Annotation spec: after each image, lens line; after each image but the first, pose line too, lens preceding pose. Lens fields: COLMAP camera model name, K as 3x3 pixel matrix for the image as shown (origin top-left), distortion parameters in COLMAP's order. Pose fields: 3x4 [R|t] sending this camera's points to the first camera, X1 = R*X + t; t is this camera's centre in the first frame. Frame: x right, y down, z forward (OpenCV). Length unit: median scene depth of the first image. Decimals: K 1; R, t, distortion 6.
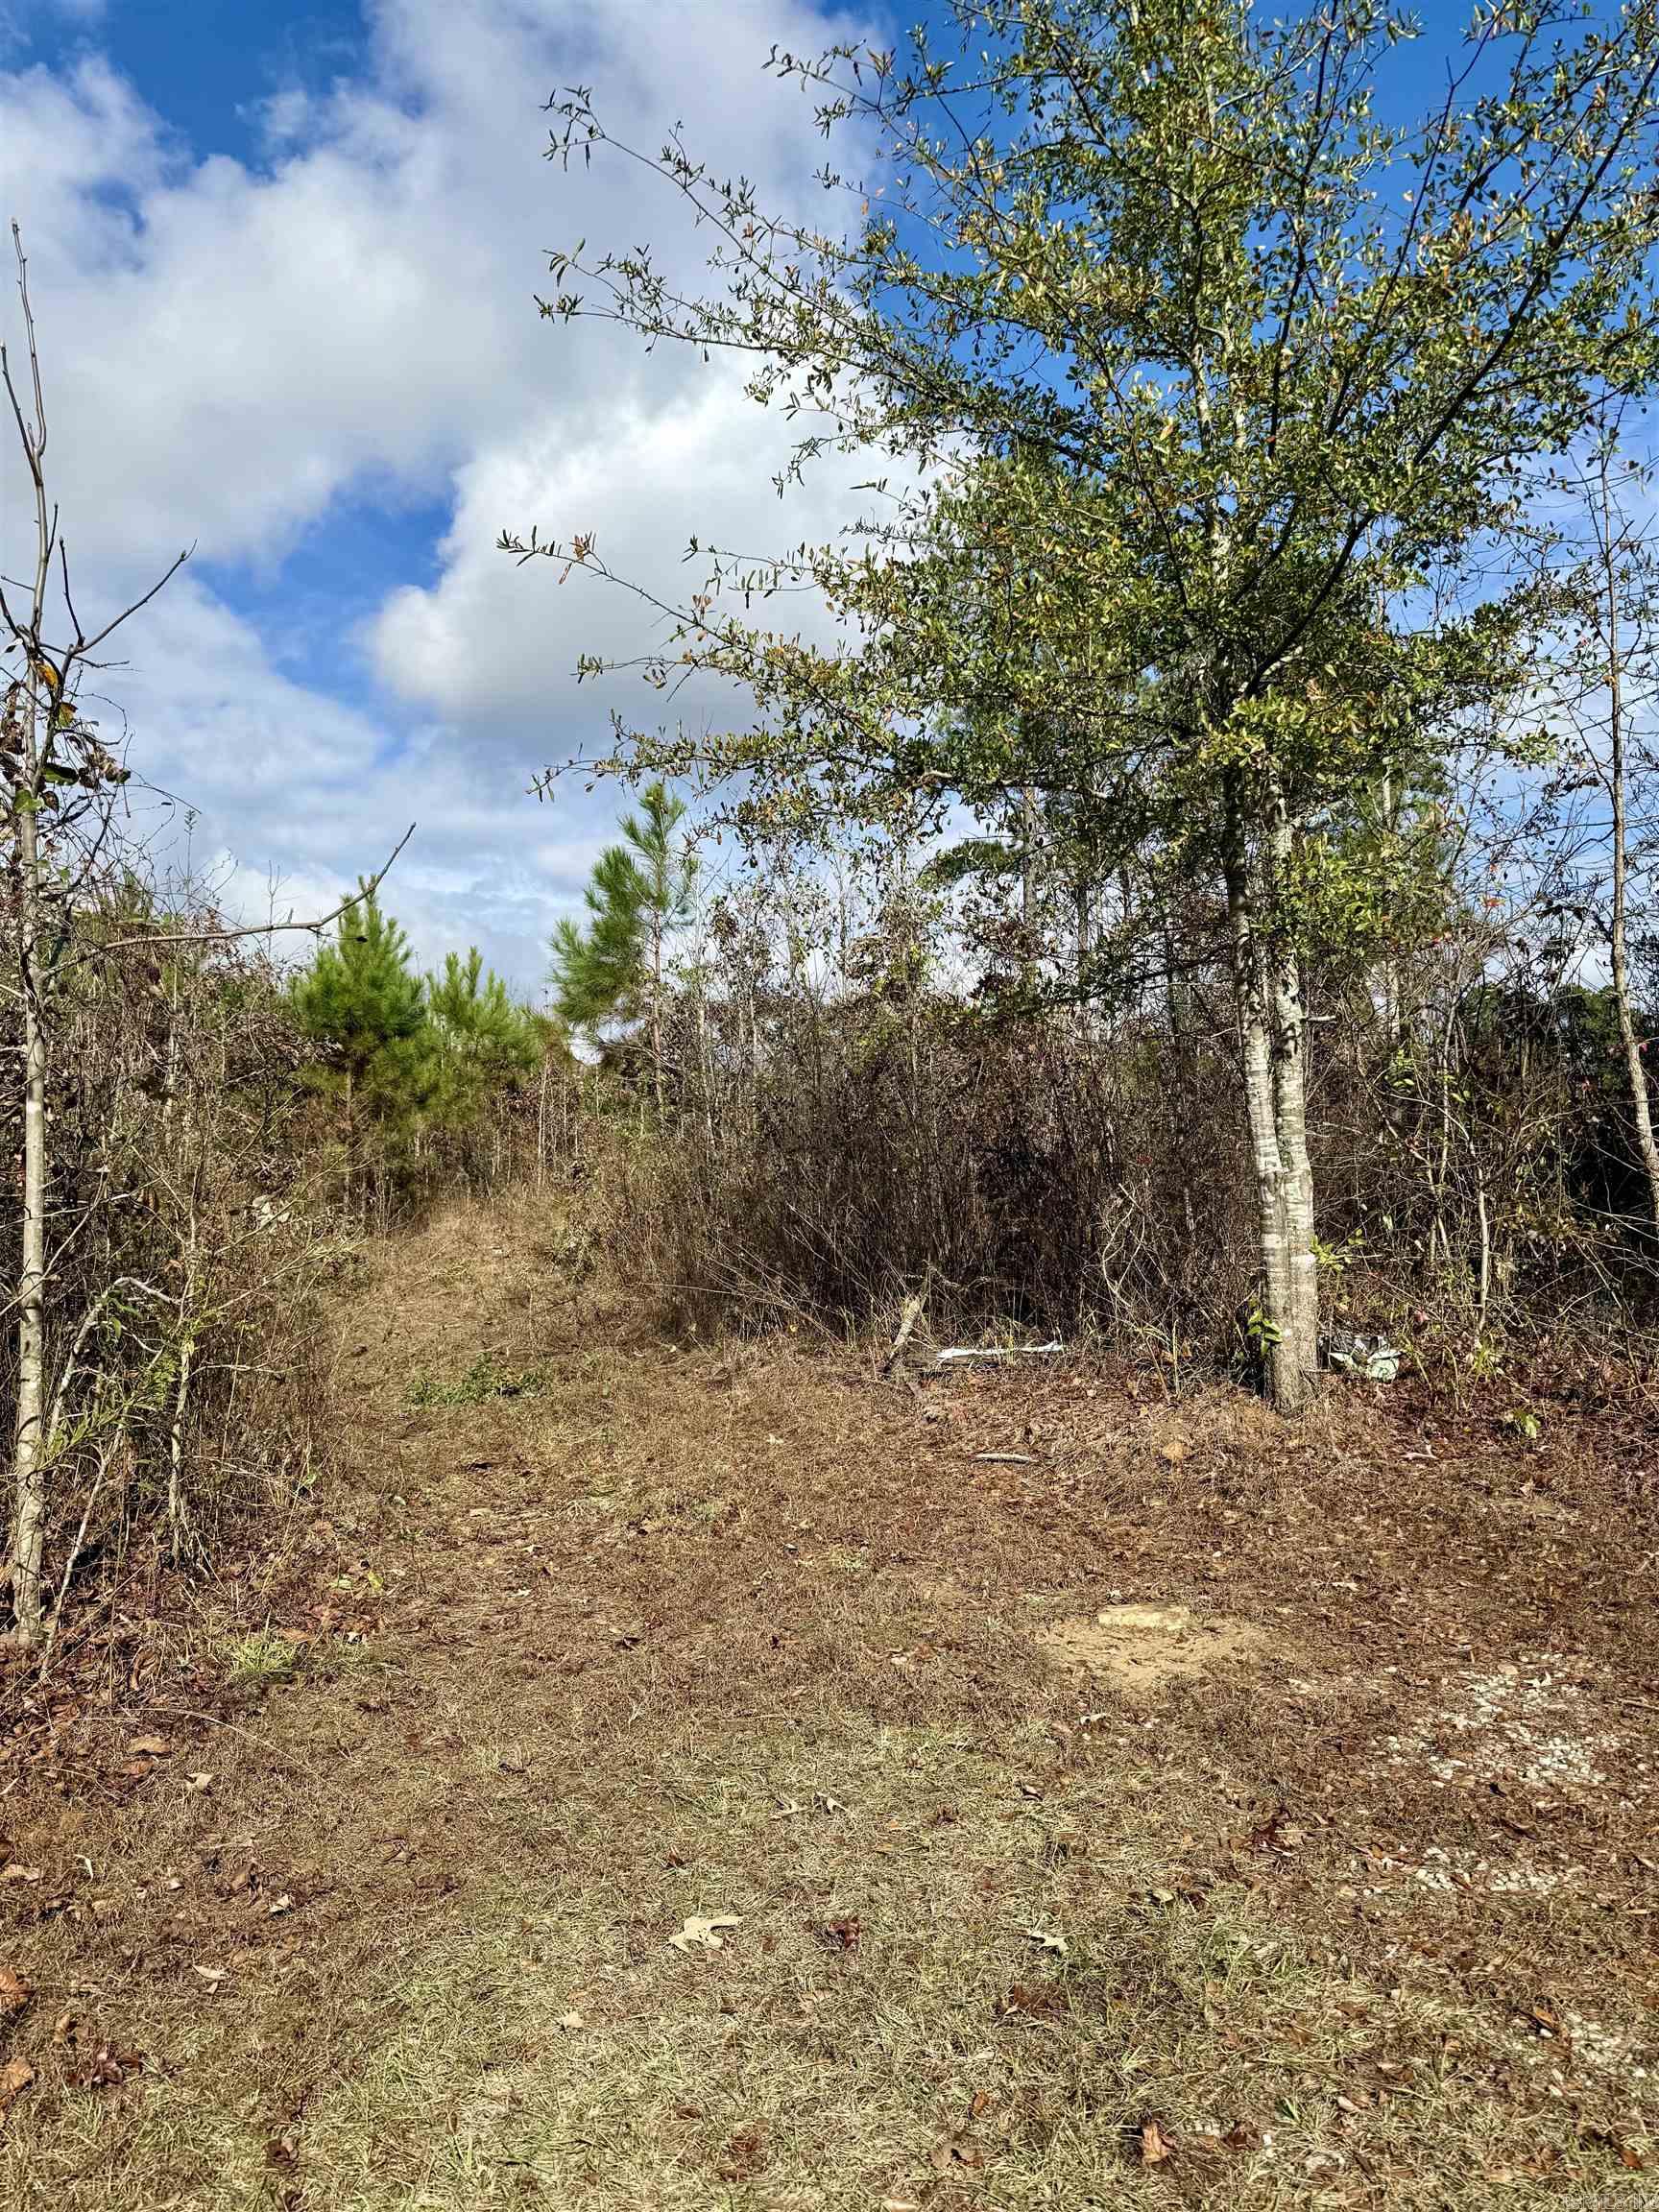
lens RADIAL K [[1563.7, 0, 823.9], [0, 1563.7, 1091.0], [0, 0, 1]] dist [0.043712, -0.044418]
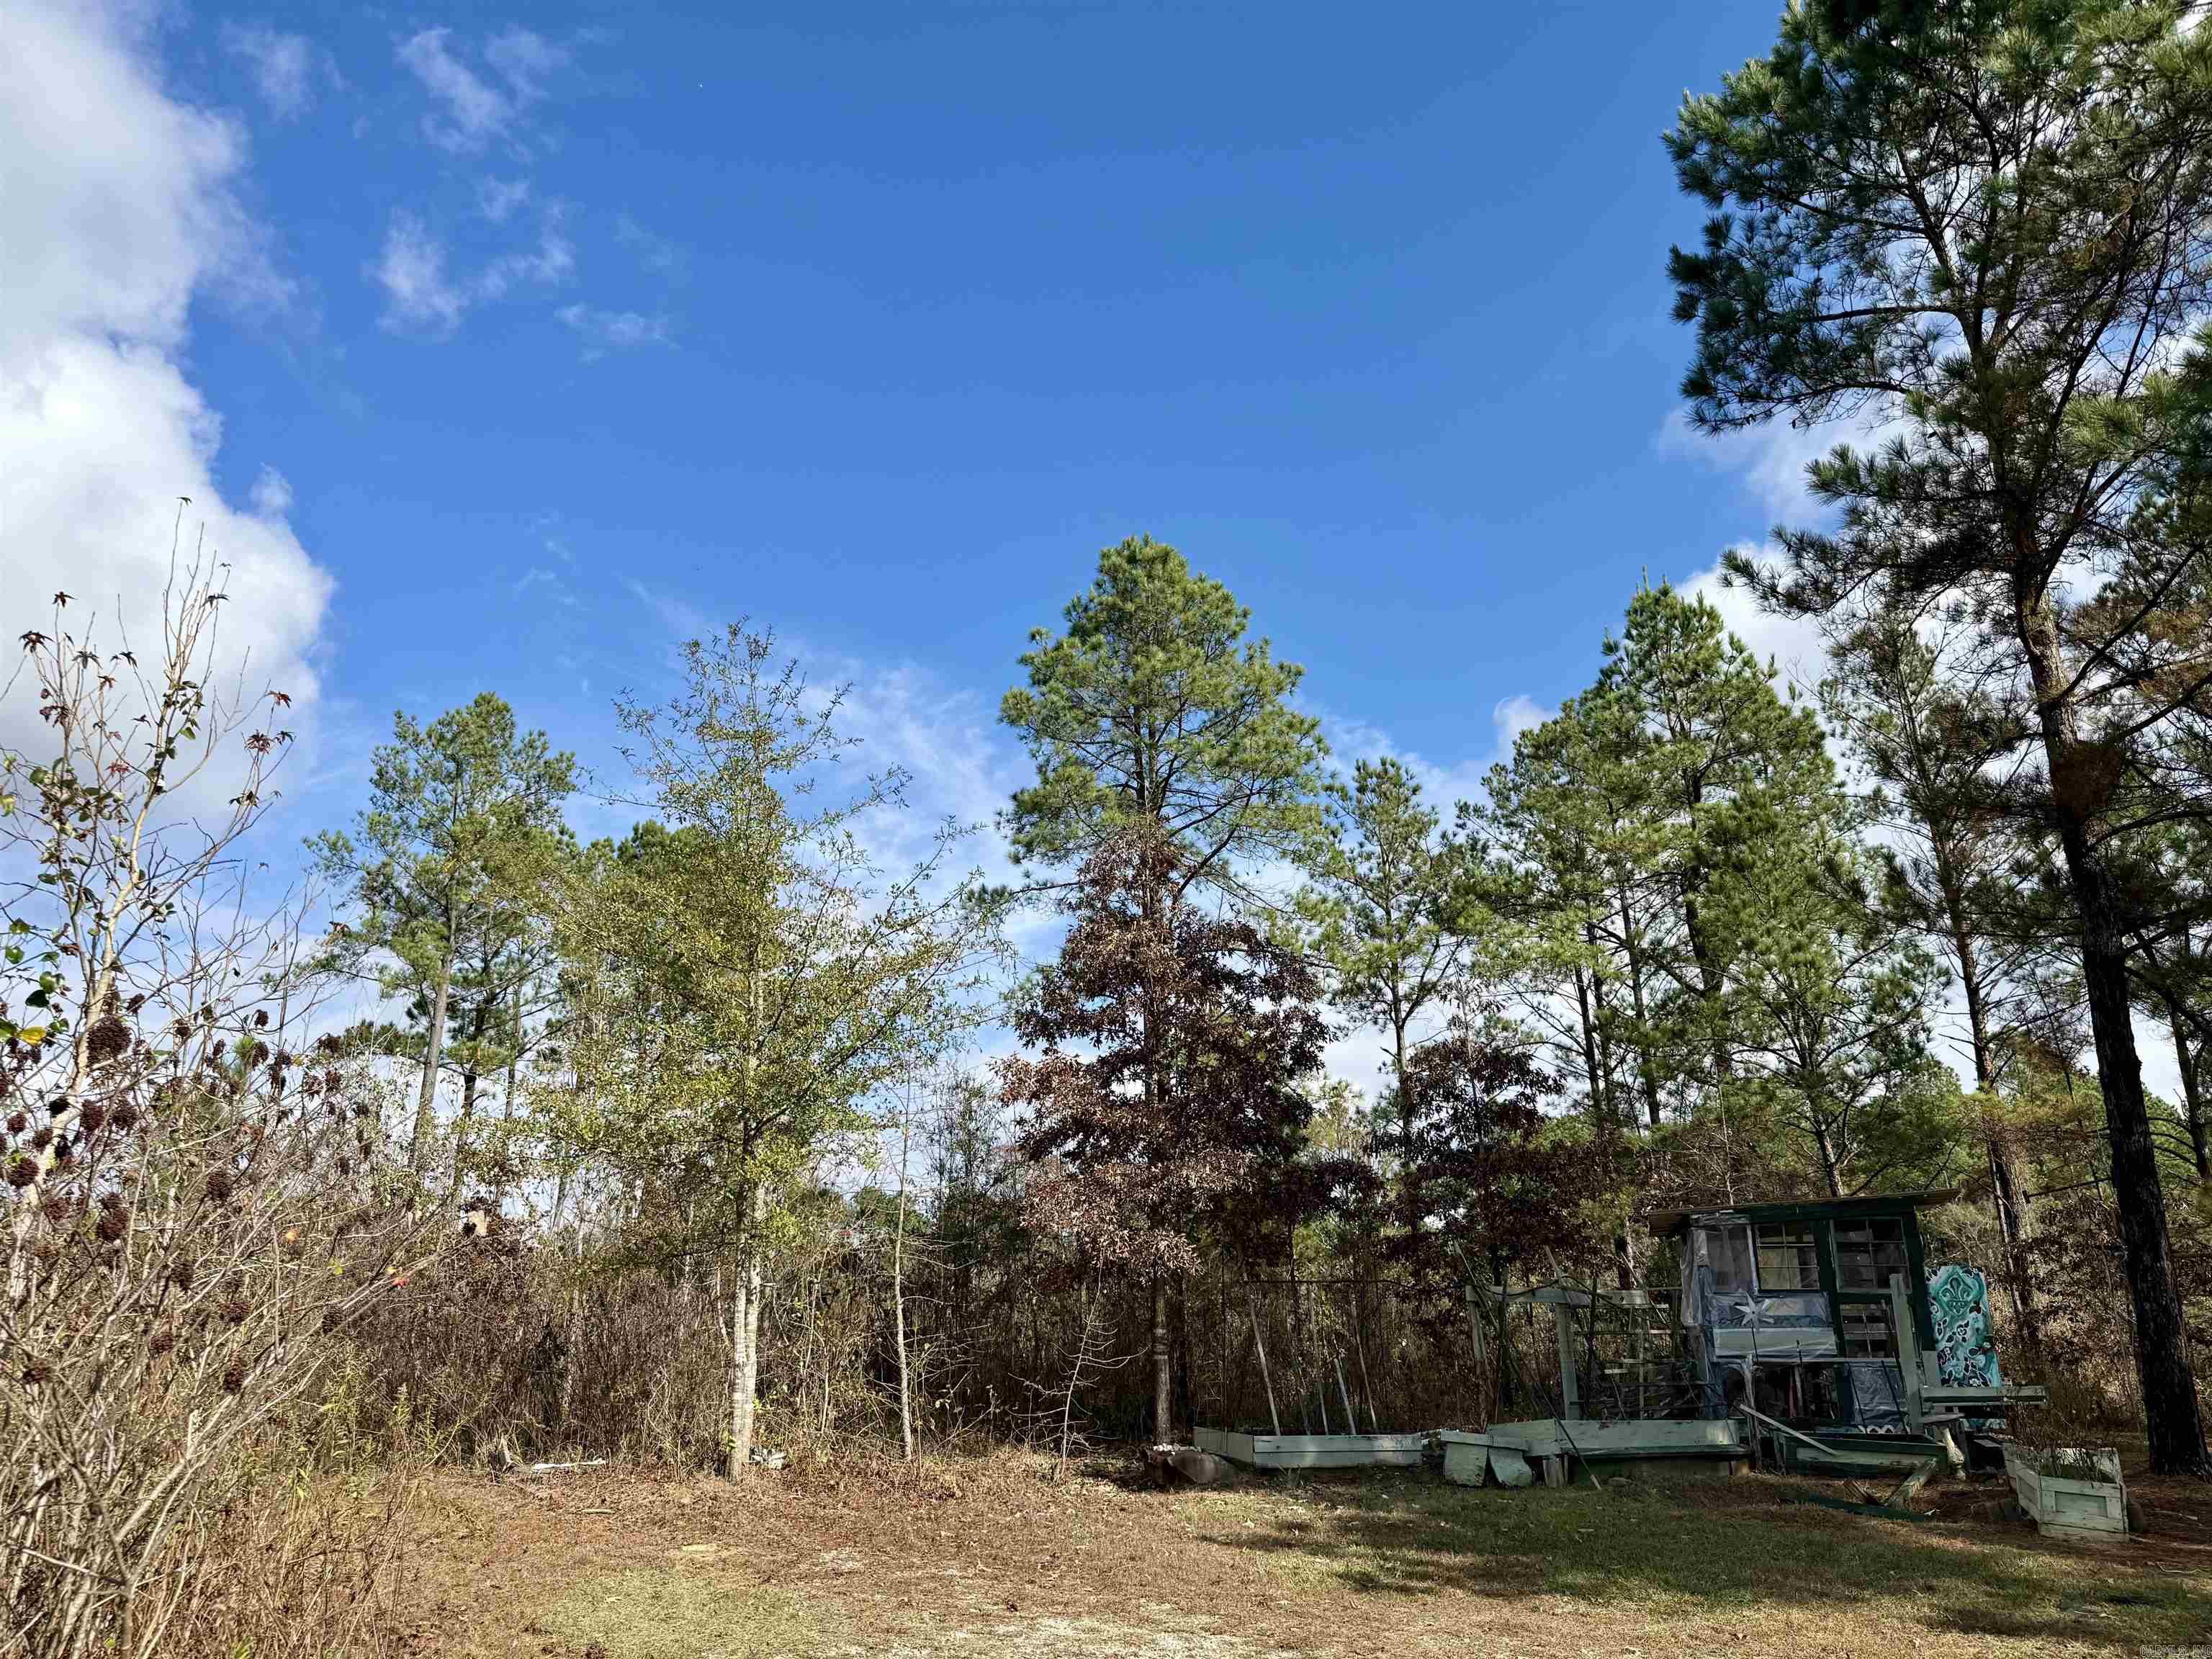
lens RADIAL K [[1563.7, 0, 1117.4], [0, 1563.7, 821.3], [0, 0, 1]] dist [0.043712, -0.044418]
pose [[0.823092, 0.200620, 0.531292, -0.558228], [-0.044258, 0.955339, -0.292178, -0.045381], [-0.566181, 0.216975, 0.795211, -1.109065]]
